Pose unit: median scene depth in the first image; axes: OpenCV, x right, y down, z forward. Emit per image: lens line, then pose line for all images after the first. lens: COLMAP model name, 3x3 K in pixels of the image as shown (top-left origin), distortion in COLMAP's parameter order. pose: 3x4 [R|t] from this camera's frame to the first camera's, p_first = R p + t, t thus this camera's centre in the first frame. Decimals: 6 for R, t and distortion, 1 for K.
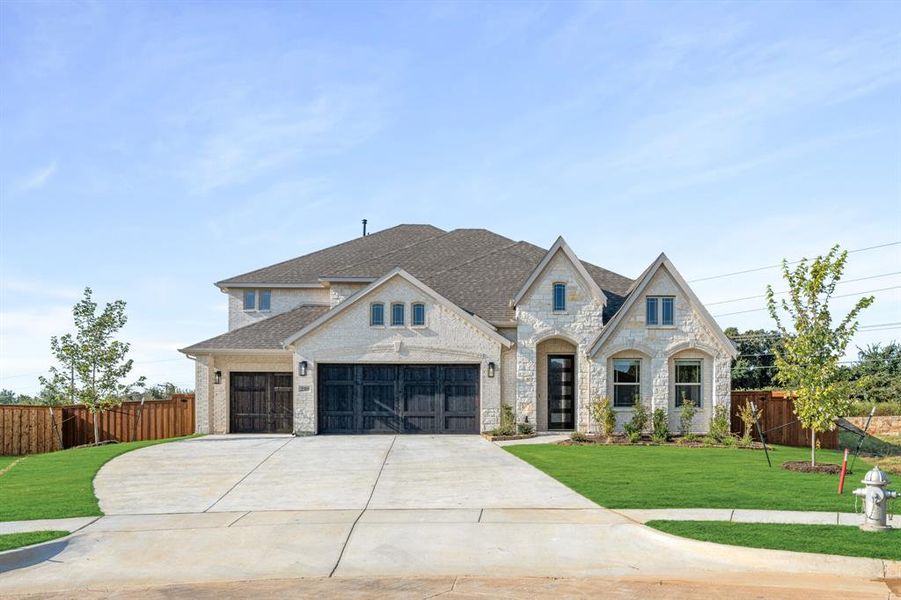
lens RADIAL K [[397.1, 0, 449.8], [0, 397.1, 304.0], [0, 0, 1]] dist [-0.000290, -0.000221]
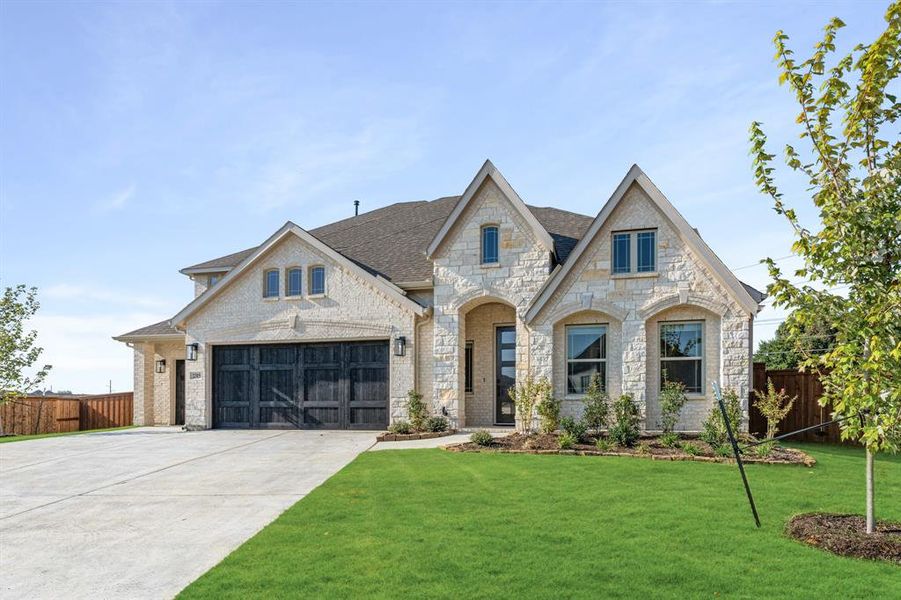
lens RADIAL K [[372.7, 0, 452.4], [0, 372.7, 312.7], [0, 0, 1]] dist [-0.000270, 0.000049]
pose [[0.985784, -0.043743, -0.162221, 0.317528], [0.049628, 0.998242, 0.032404, 0.082696], [0.160519, -0.039994, 0.986222, 0.315180]]
